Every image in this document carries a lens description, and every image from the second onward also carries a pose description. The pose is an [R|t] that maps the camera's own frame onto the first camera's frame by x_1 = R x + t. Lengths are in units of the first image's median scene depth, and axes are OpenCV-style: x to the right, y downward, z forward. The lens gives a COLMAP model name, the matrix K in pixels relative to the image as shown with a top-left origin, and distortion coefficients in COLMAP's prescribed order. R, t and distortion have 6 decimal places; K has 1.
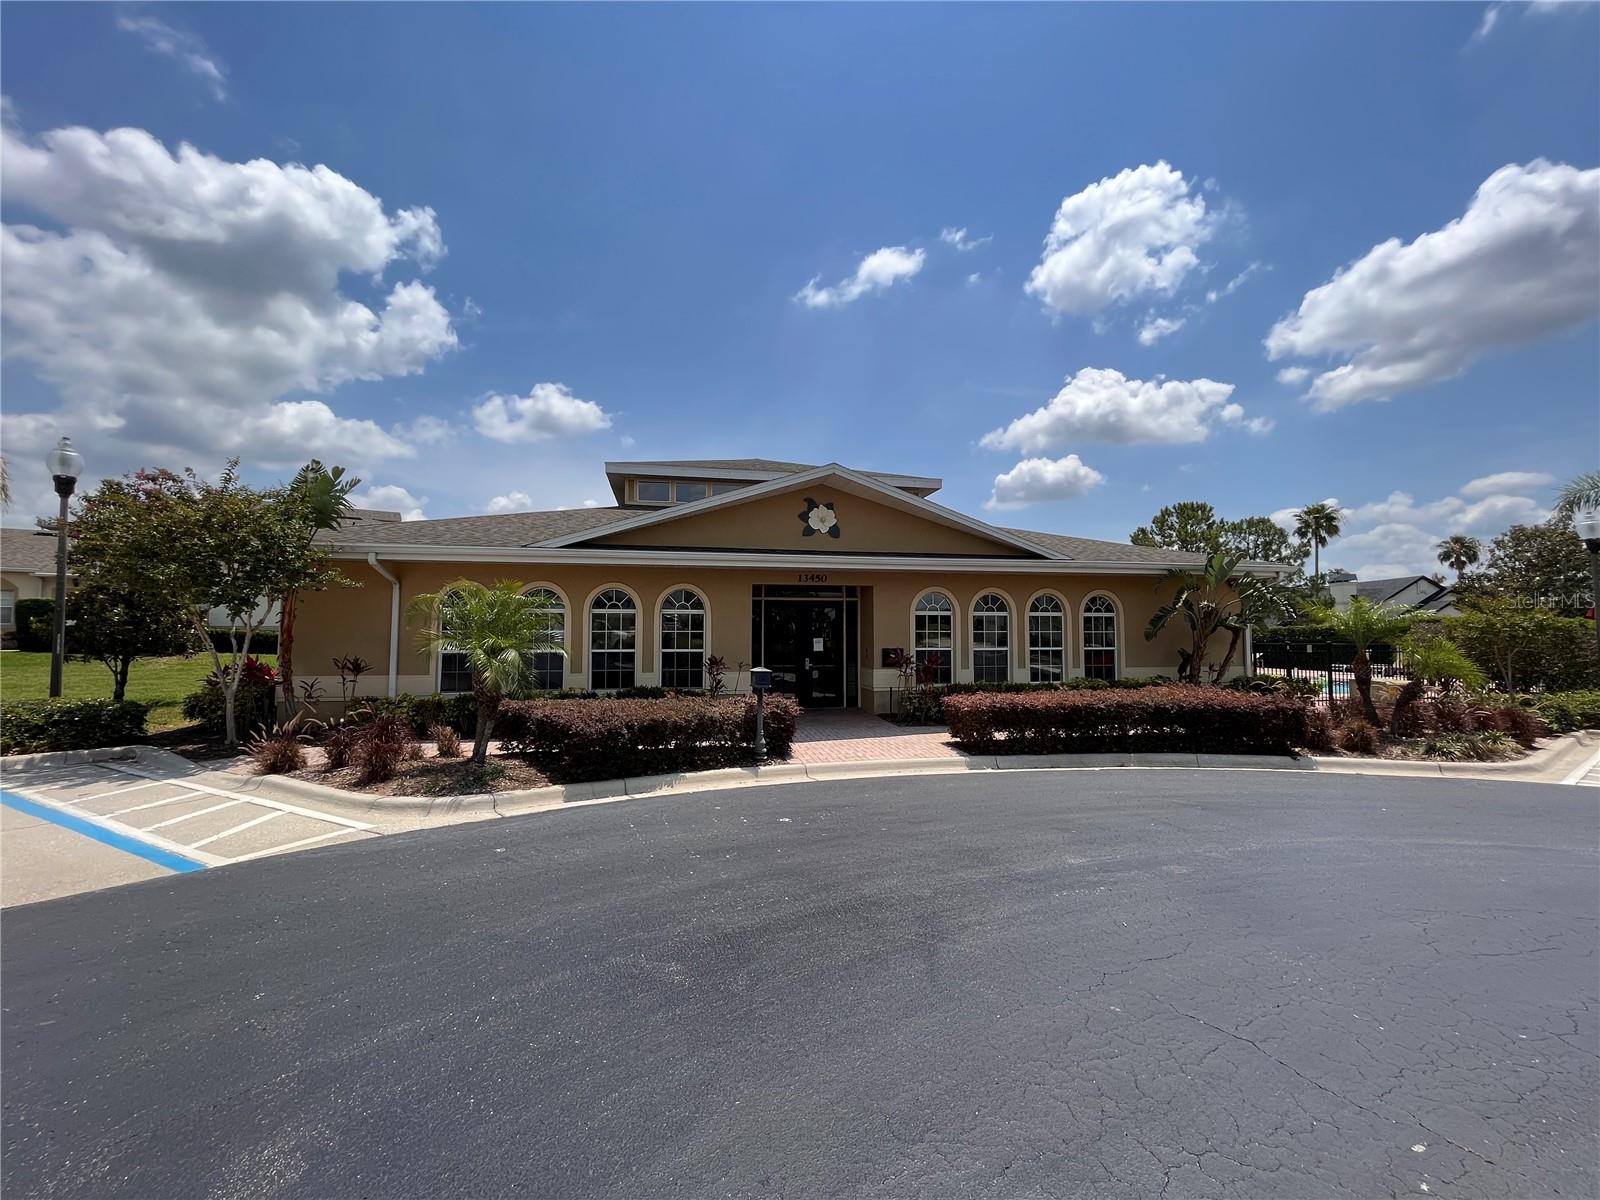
lens RADIAL K [[645.2, 0, 797.8], [0, 645.2, 603.1], [0, 0, 1]] dist [0.002519, -0.000109]
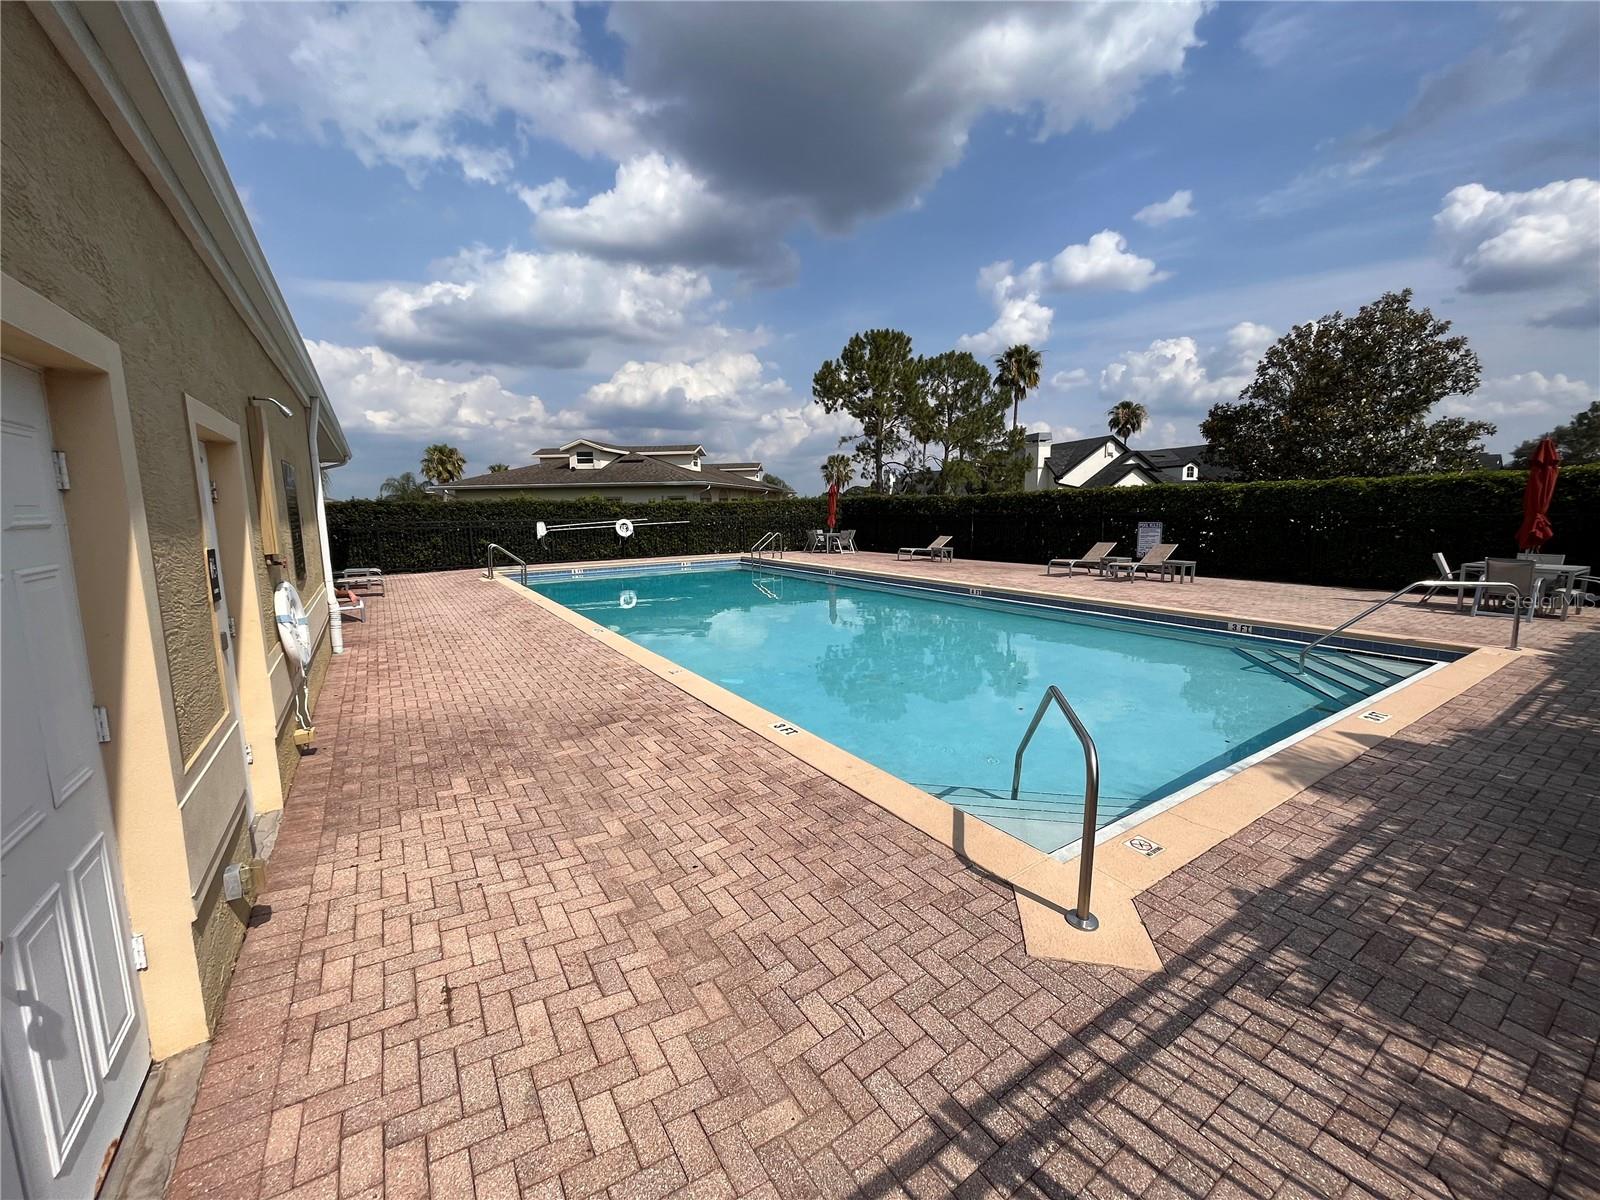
lens RADIAL K [[645.2, 0, 801.9], [0, 645.2, 598.0], [0, 0, 1]] dist [0.002519, -0.000109]
pose [[0.924836, -0.065267, 0.374725, 0.218113], [-0.005286, 0.982868, 0.184237, 0.013713], [-0.380330, -0.172370, 0.908646, 0.302566]]
